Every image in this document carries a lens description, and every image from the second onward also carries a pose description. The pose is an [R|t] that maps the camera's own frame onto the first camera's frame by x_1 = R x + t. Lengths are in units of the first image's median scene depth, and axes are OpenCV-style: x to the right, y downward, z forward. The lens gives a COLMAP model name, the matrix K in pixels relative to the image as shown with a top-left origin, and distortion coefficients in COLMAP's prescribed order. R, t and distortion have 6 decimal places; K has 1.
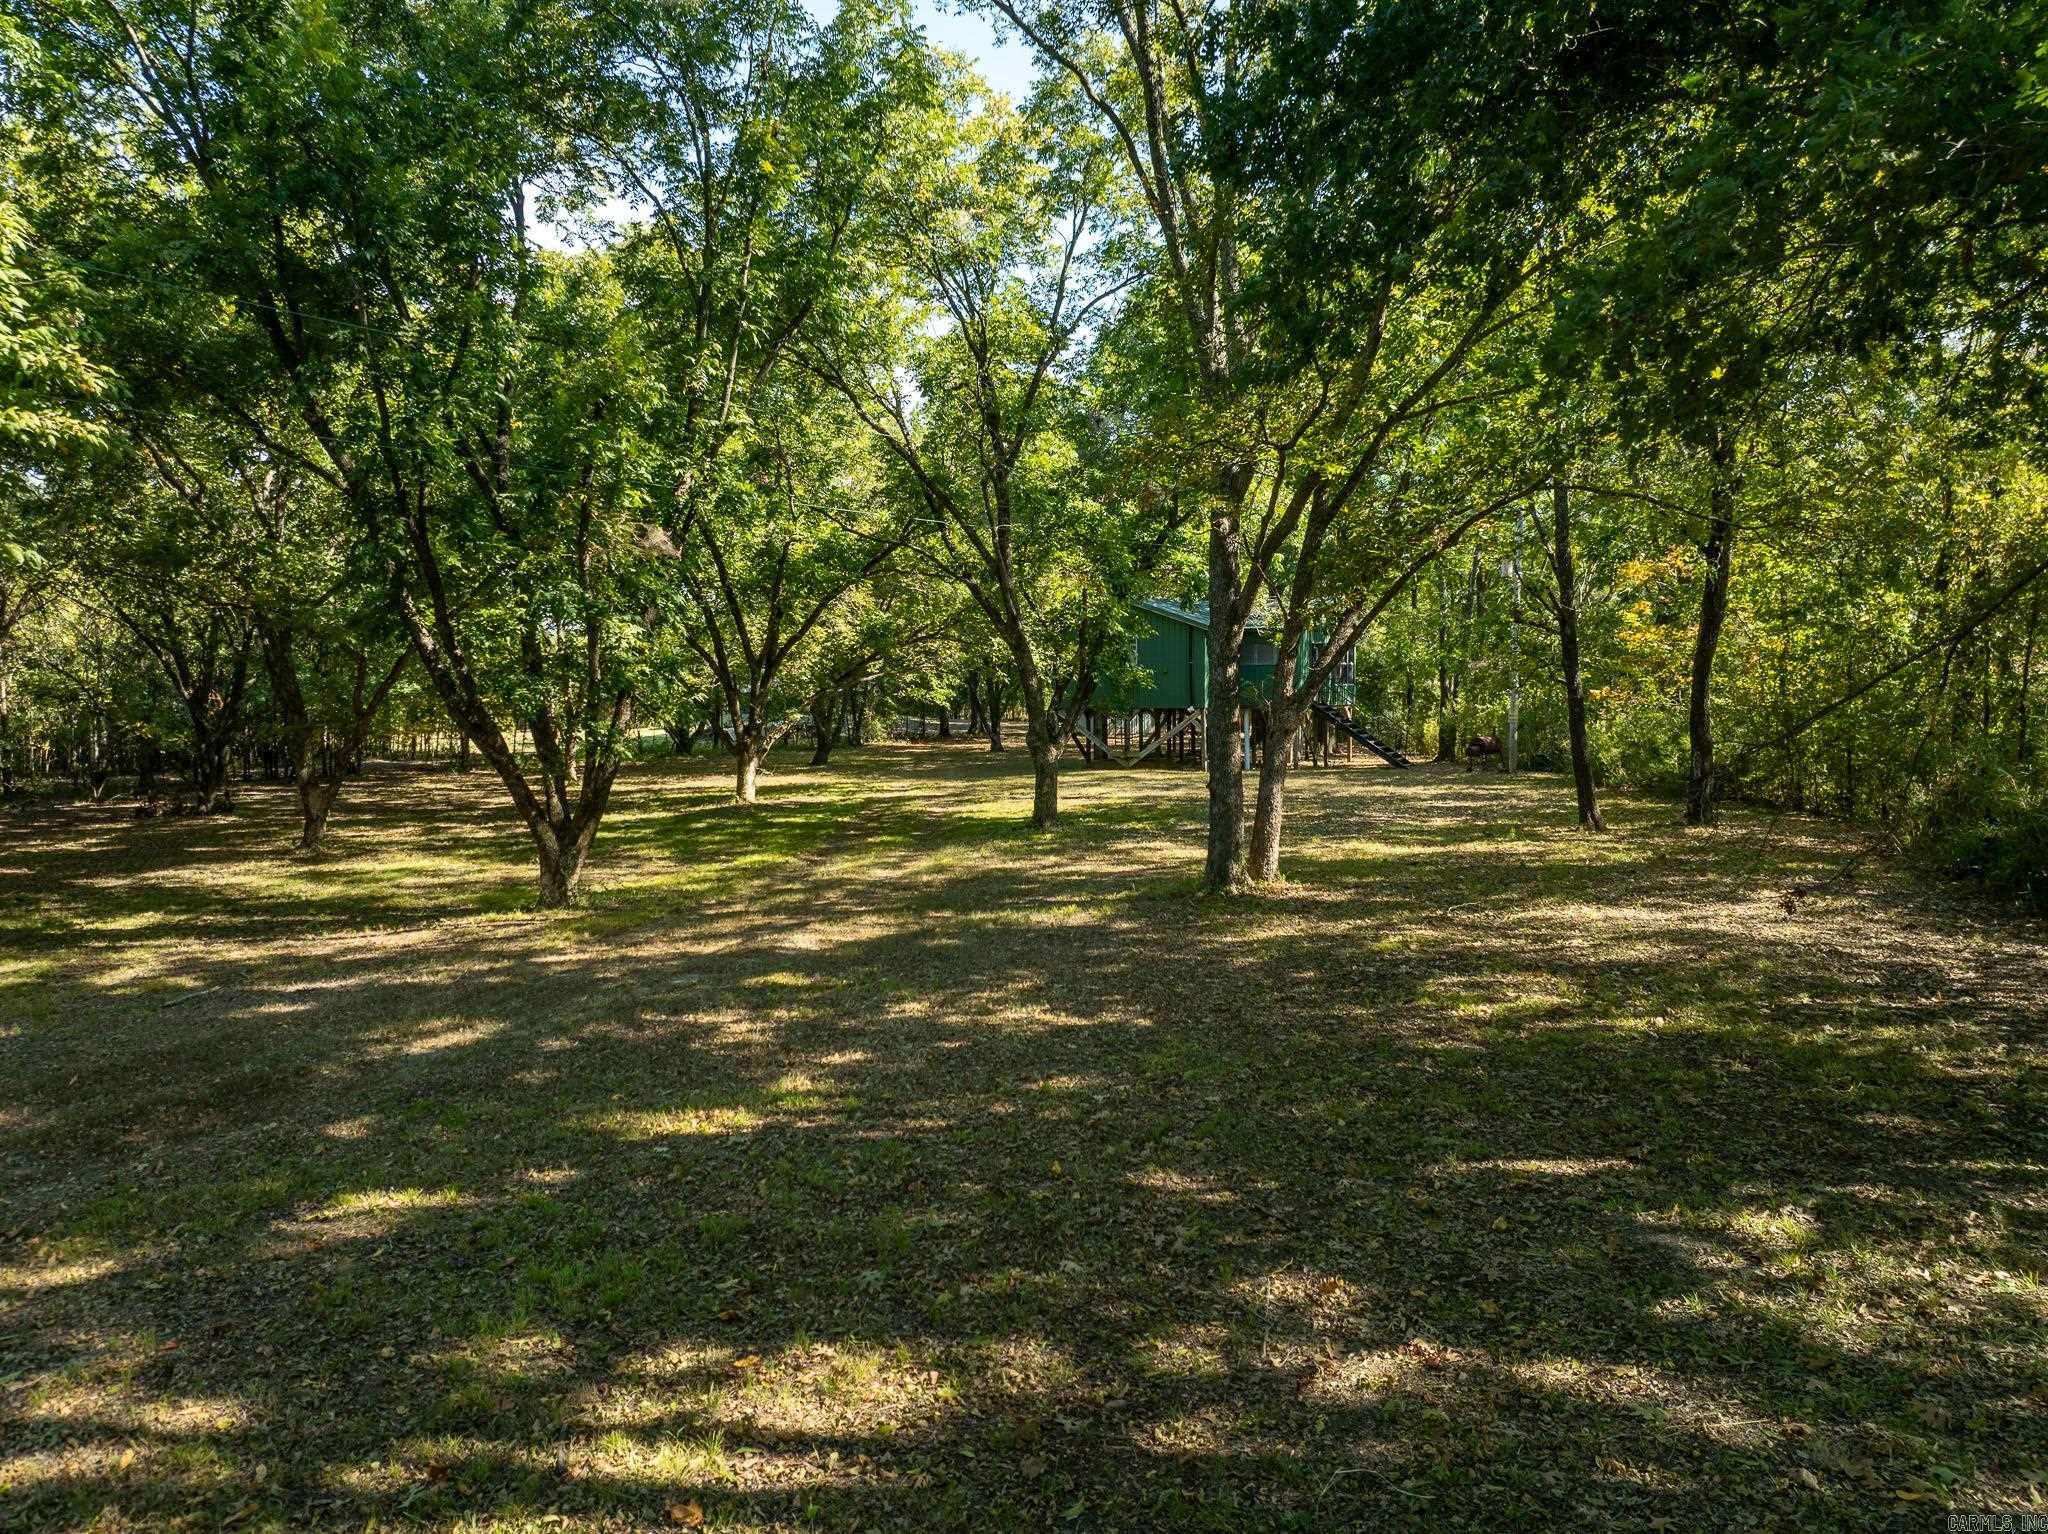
lens RADIAL K [[1438.8, 0, 1022.6], [0, 1438.8, 768.1], [0, 0, 1]] dist [-0.033924, 0.011422]
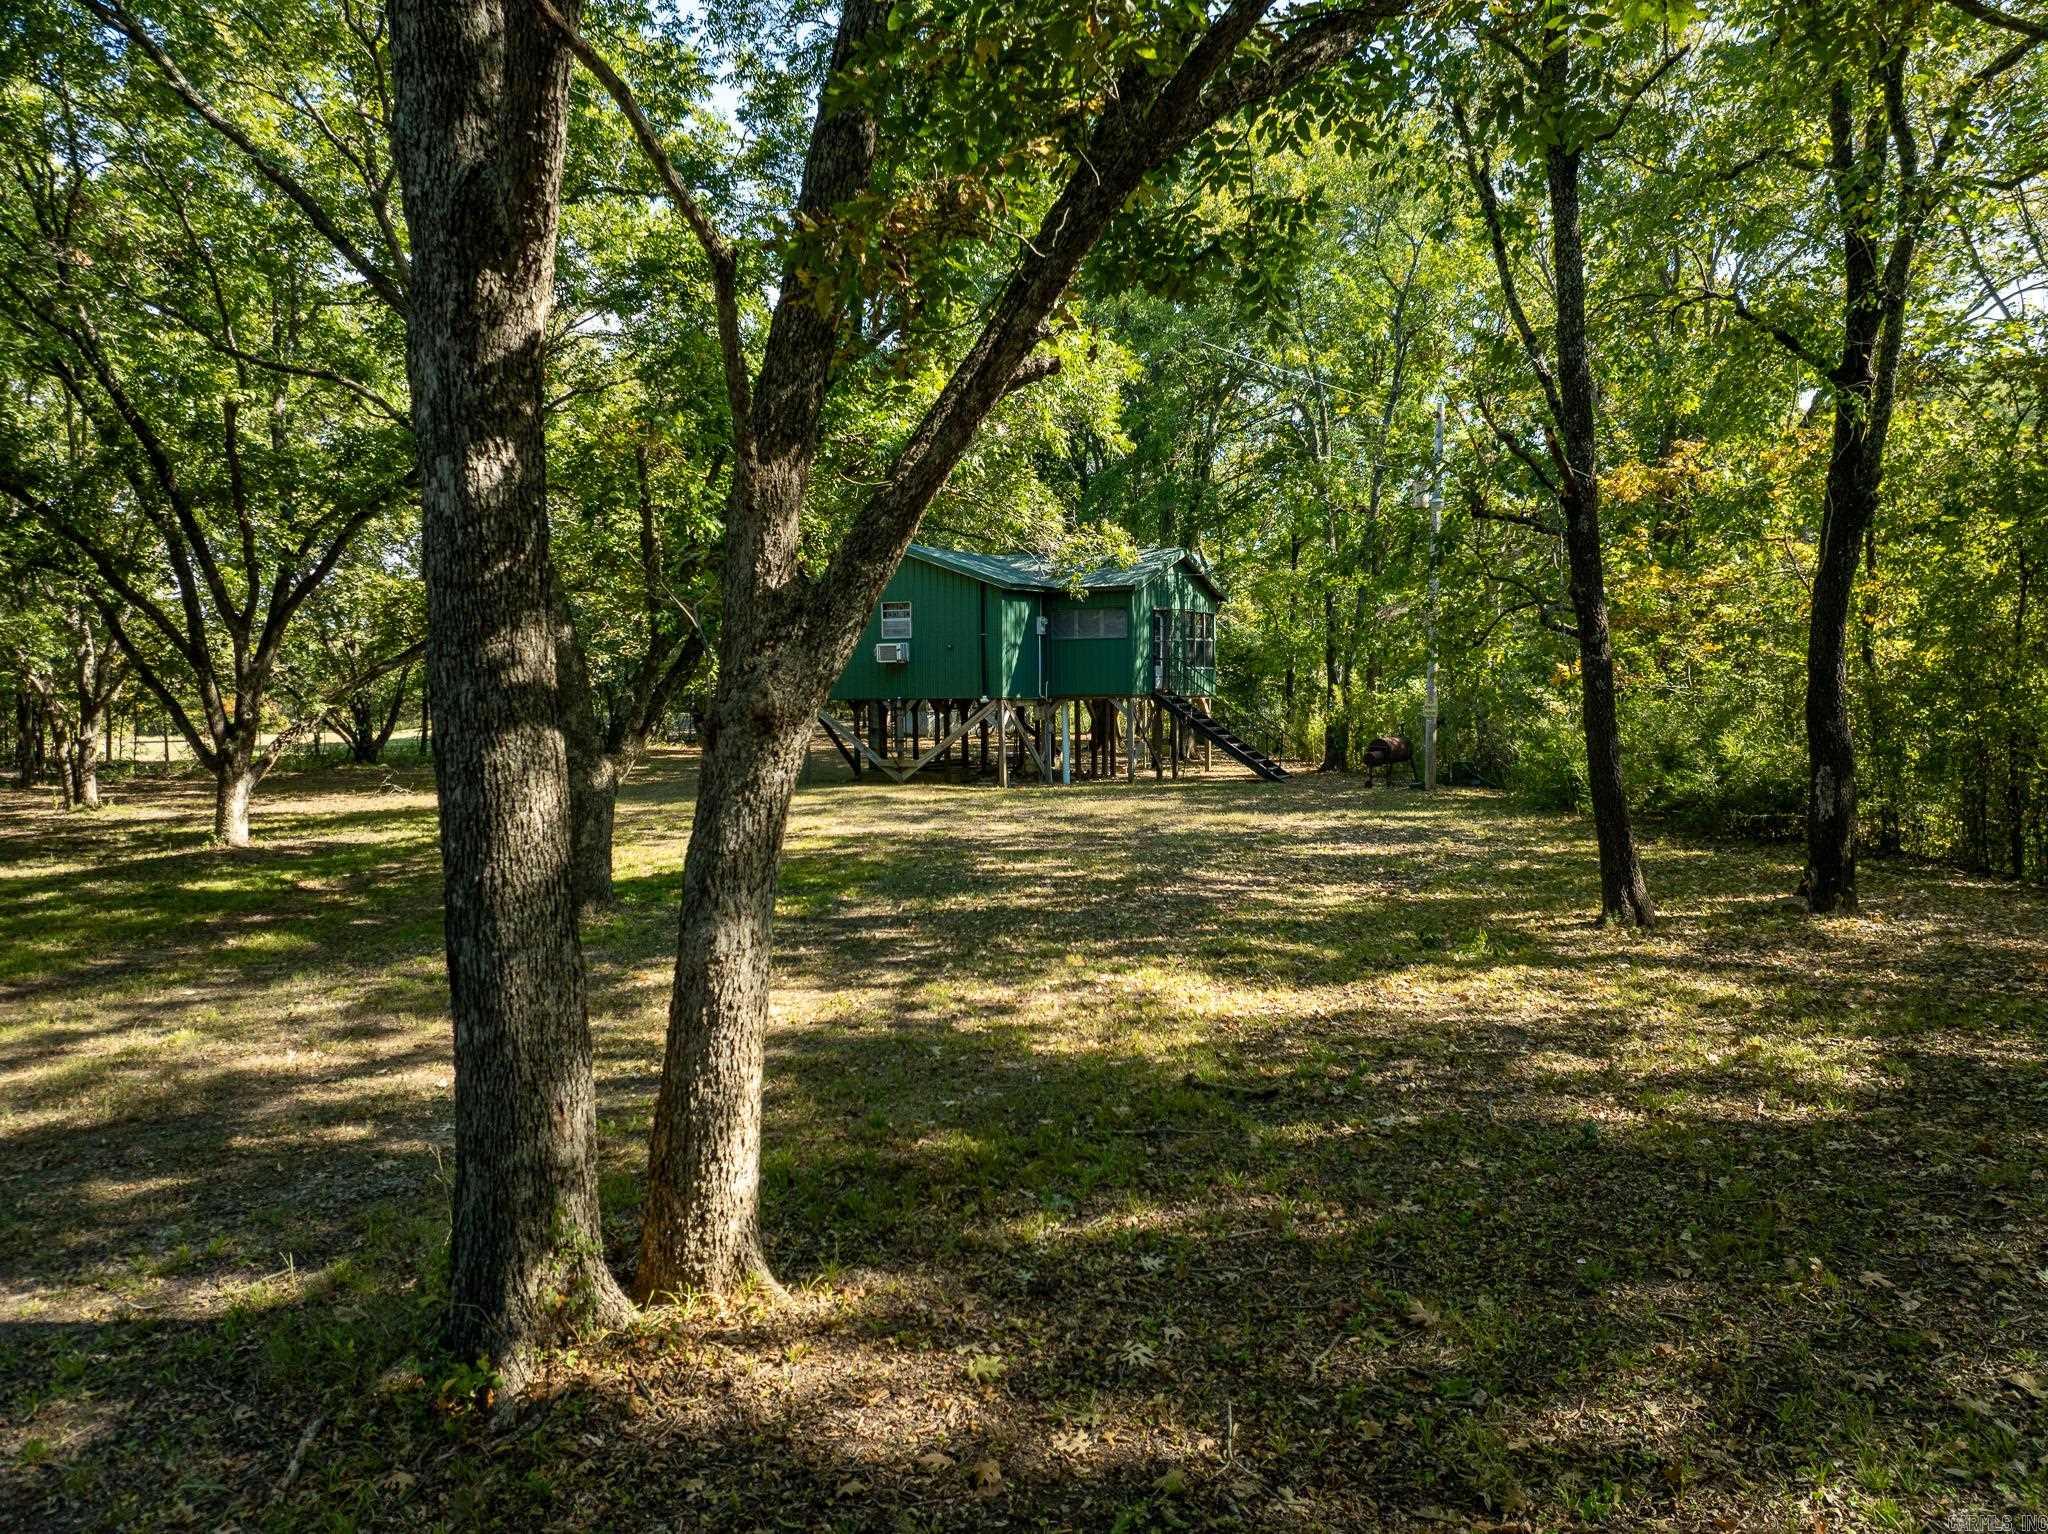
lens RADIAL K [[1438.8, 0, 1025.0], [0, 1438.8, 762.2], [0, 0, 1]] dist [-0.033924, 0.011422]
pose [[0.997011, -0.003211, 0.077187, 0.102598], [0.003609, 0.999981, -0.005010, -0.008090], [-0.077169, 0.005274, 0.997004, 0.357900]]
